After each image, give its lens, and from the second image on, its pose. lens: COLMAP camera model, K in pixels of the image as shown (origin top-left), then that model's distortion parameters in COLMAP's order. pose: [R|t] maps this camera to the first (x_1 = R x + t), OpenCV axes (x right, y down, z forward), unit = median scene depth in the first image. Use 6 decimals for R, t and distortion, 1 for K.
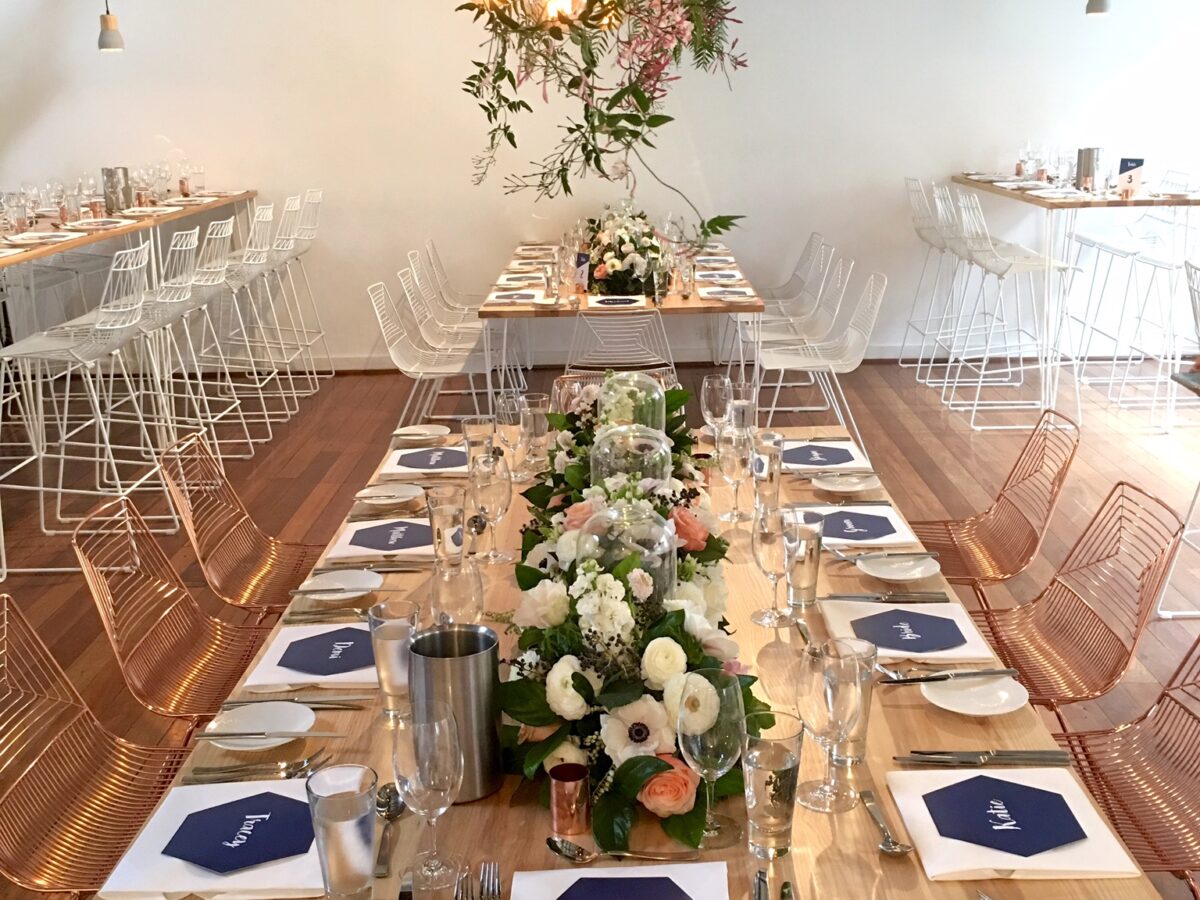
lens RADIAL K [[1327.0, 0, 600.0], [0, 1327.0, 450.0], [0, 0, 1]] dist [0.012044, 0.044757]
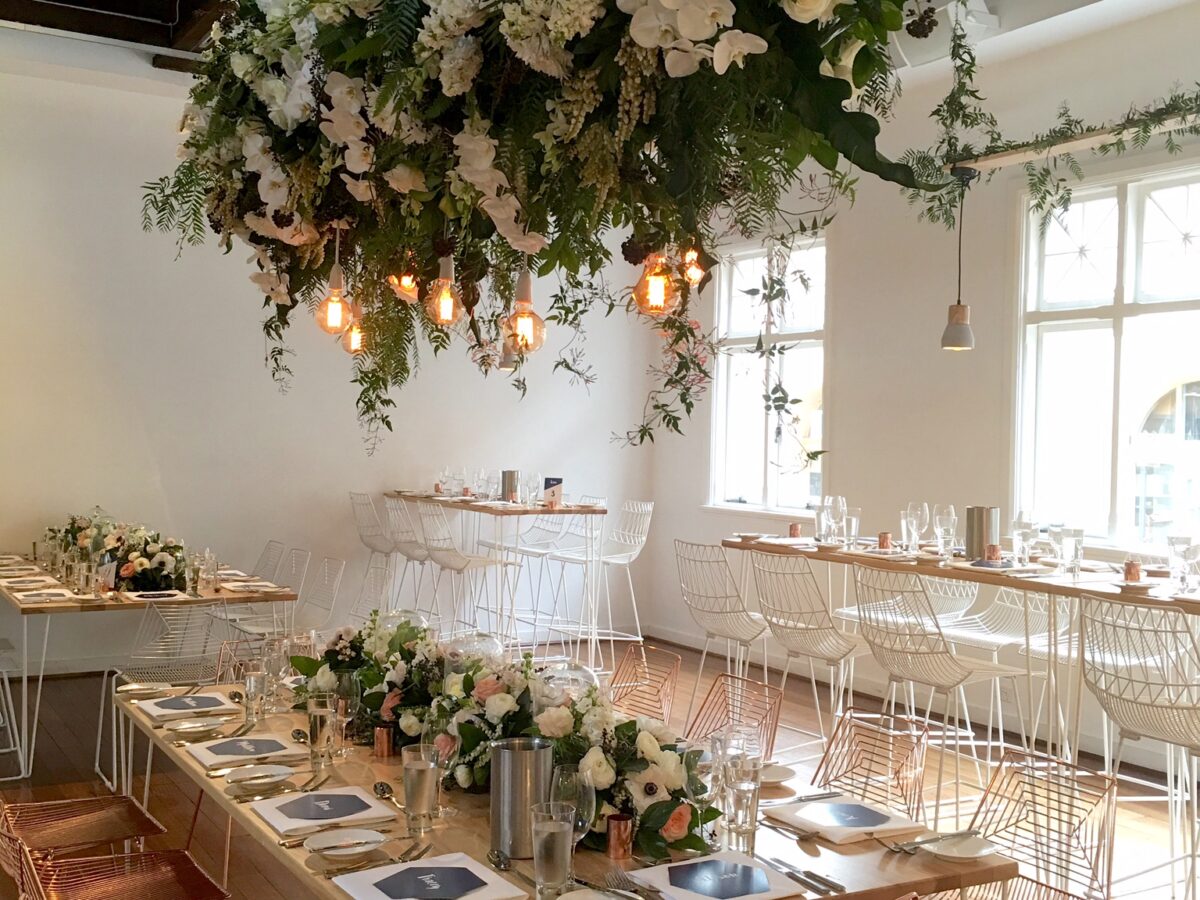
lens RADIAL K [[1327.0, 0, 600.0], [0, 1327.0, 450.0], [0, 0, 1]] dist [0.012044, 0.044757]
pose [[0.859958, 0.031317, 0.509404, -0.220391], [0.096278, 0.970240, -0.222182, 0.045002], [-0.501202, 0.240111, 0.831350, -0.094700]]
